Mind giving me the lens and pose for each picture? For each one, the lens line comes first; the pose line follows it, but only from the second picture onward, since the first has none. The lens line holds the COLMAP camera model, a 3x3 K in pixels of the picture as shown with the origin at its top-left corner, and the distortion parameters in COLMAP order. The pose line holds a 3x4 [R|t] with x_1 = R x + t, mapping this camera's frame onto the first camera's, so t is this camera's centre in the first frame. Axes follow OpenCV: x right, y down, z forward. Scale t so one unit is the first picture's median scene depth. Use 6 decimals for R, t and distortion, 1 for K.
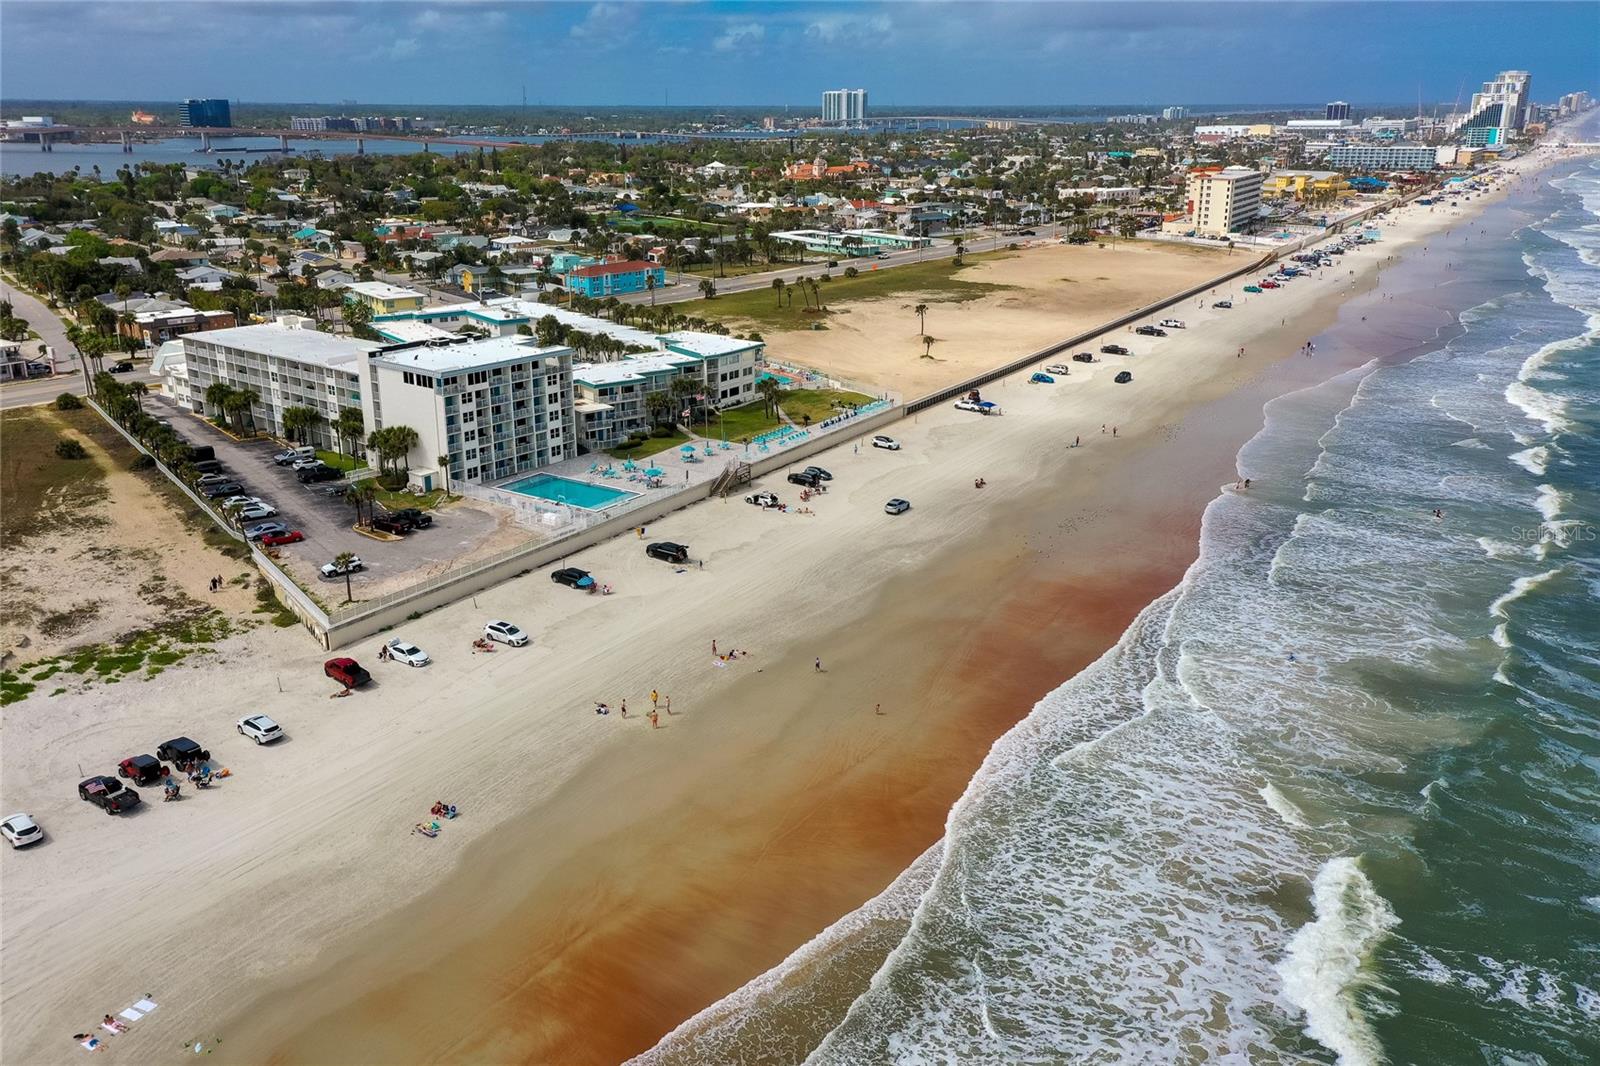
lens RADIAL K [[1272.3, 0, 806.1], [0, 1272.3, 535.2], [0, 0, 1]] dist [0.044587, 0.002892]
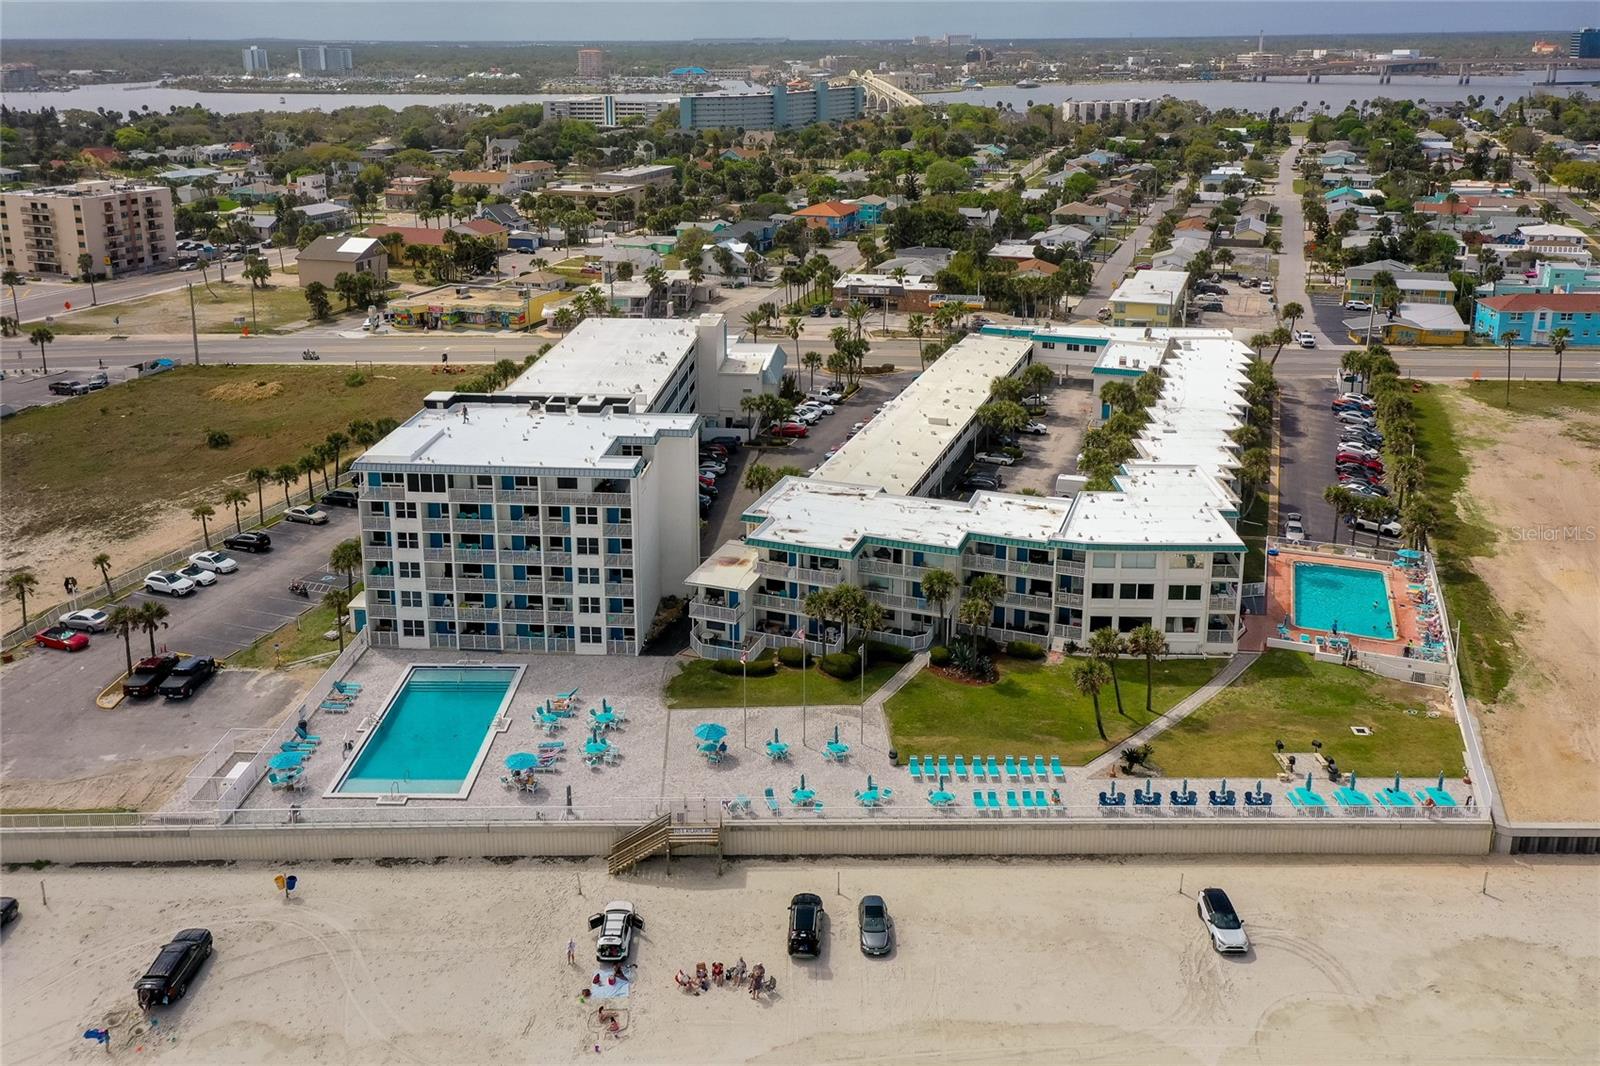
lens RADIAL K [[1272.3, 0, 795.9], [0, 1272.3, 522.1], [0, 0, 1]] dist [0.044587, 0.002892]
pose [[0.562180, 0.300475, -0.770499, 0.267904], [-0.271221, 0.947122, 0.171463, -0.229323], [0.781276, 0.112582, 0.613948, 0.703249]]
